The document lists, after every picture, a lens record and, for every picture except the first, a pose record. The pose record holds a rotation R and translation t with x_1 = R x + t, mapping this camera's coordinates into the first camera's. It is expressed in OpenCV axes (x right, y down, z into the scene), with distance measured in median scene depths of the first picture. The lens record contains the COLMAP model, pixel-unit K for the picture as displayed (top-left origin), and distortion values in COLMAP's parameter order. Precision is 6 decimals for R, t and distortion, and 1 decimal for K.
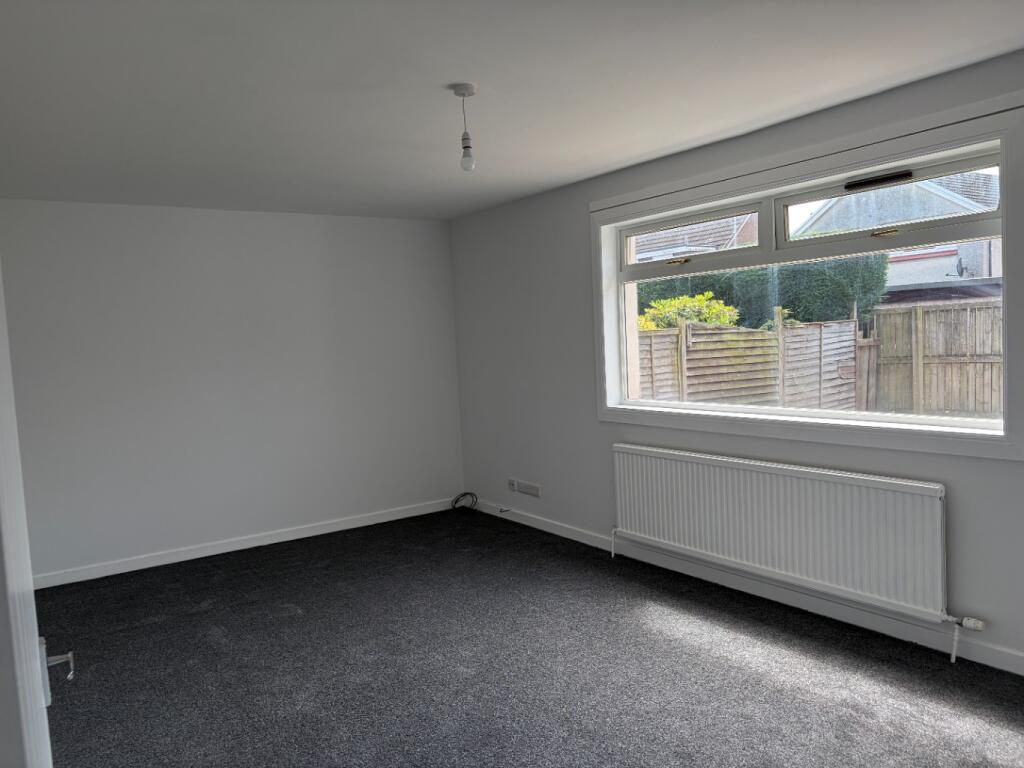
lens RADIAL K [[775.4, 0, 514.0], [0, 775.4, 390.6], [0, 0, 1]] dist [0.027072, -0.014561]
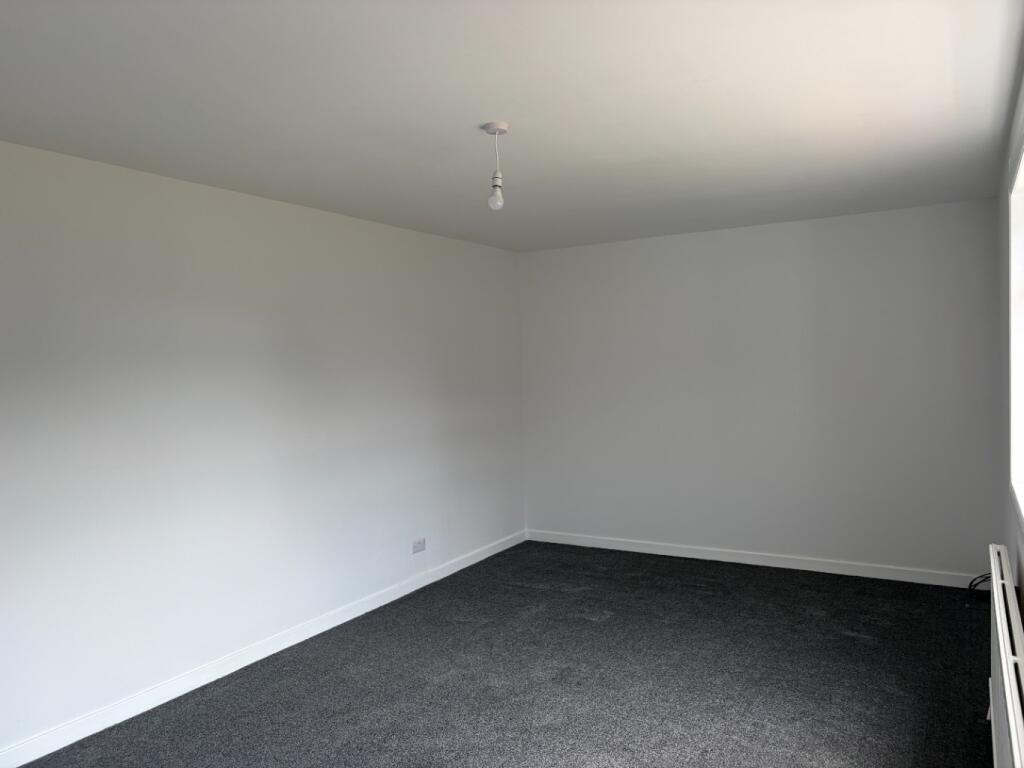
lens RADIAL K [[775.4, 0, 515.8], [0, 775.4, 378.3], [0, 0, 1]] dist [0.027072, -0.014561]
pose [[0.429046, 0.055000, -0.901607, 0.602722], [-0.060646, 0.997646, 0.031999, -0.068585], [0.901245, 0.040950, 0.431371, 0.428072]]
